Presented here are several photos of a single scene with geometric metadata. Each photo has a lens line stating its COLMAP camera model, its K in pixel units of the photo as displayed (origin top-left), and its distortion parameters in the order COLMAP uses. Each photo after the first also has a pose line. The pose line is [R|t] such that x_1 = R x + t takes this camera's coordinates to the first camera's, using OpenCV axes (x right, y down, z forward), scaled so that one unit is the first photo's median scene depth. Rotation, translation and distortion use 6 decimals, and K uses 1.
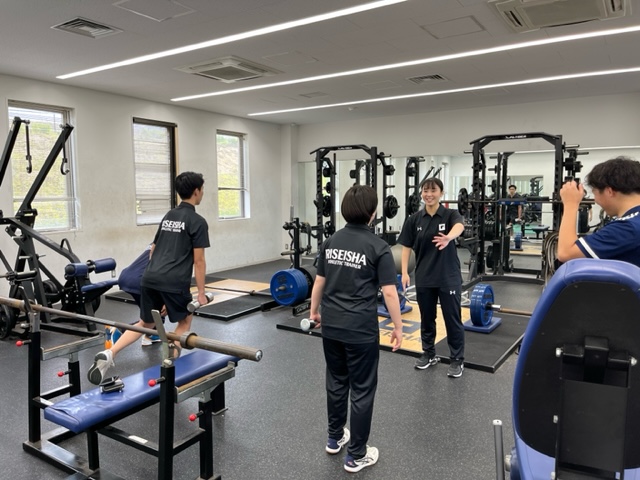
lens RADIAL K [[488.8, 0, 320.0], [0, 488.8, 240.0], [0, 0, 1]] dist [0.000652, 0.000935]
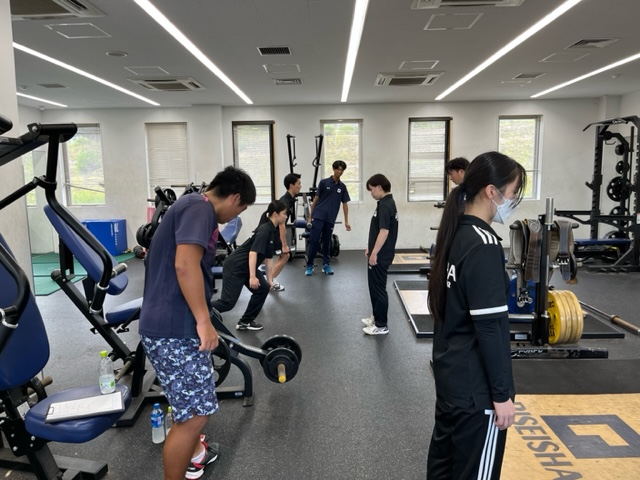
lens RADIAL K [[488.8, 0, 320.0], [0, 488.8, 240.0], [0, 0, 1]] dist [0.000652, 0.000935]
pose [[0.512958, 0.106155, -0.851824, 0.582571], [-0.067514, 0.994239, 0.083247, -0.018637], [0.855754, 0.014808, 0.517170, 0.117823]]
